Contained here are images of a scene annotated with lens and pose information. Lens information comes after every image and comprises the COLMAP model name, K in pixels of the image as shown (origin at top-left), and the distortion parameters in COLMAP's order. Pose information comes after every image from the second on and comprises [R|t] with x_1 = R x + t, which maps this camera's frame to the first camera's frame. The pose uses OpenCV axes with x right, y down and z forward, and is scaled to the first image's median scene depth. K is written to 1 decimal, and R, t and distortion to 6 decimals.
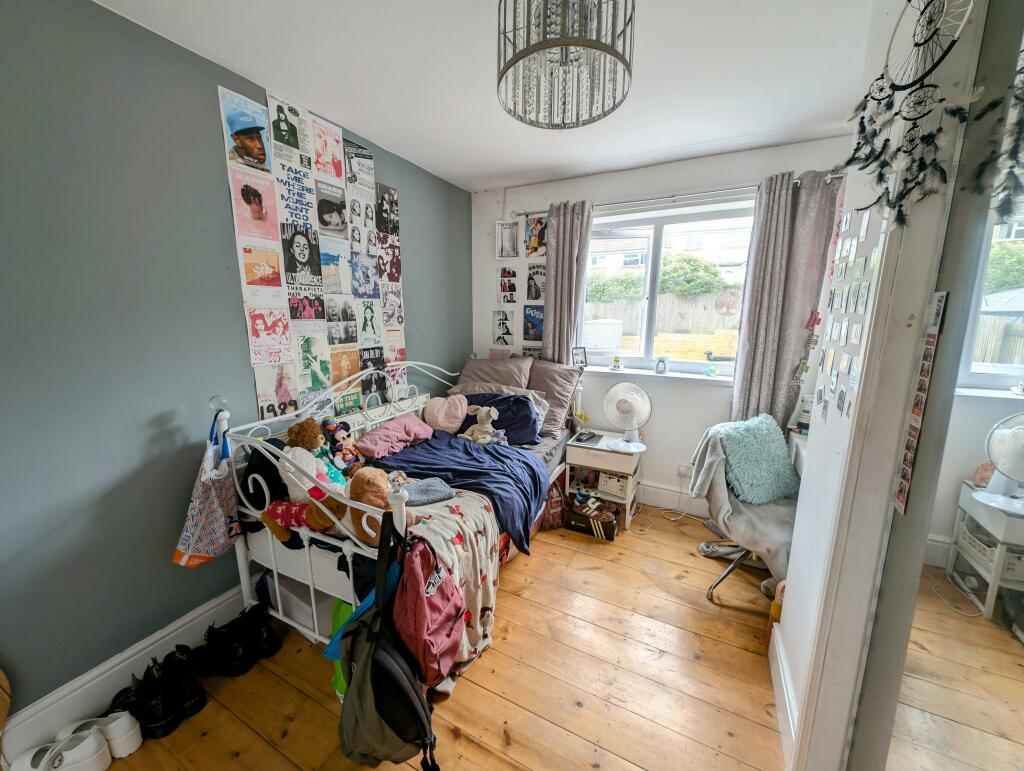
lens RADIAL K [[383.5, 0, 513.9], [0, 383.5, 383.5], [0, 0, 1]] dist [-0.003928, -0.000921]
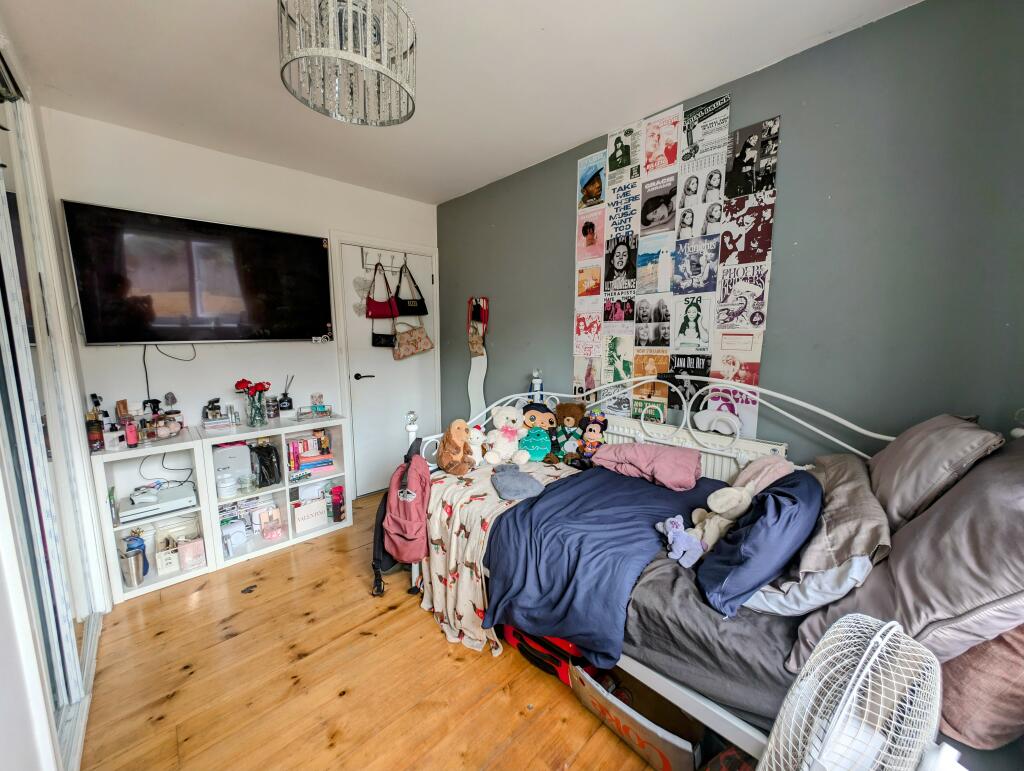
lens RADIAL K [[383.5, 0, 515.0], [0, 383.5, 387.9], [0, 0, 1]] dist [-0.003928, -0.000921]
pose [[-0.321745, 0.123327, -0.938760, 0.567709], [-0.166511, 0.968658, 0.184324, -0.126055], [0.932070, 0.215620, -0.291125, 1.012391]]
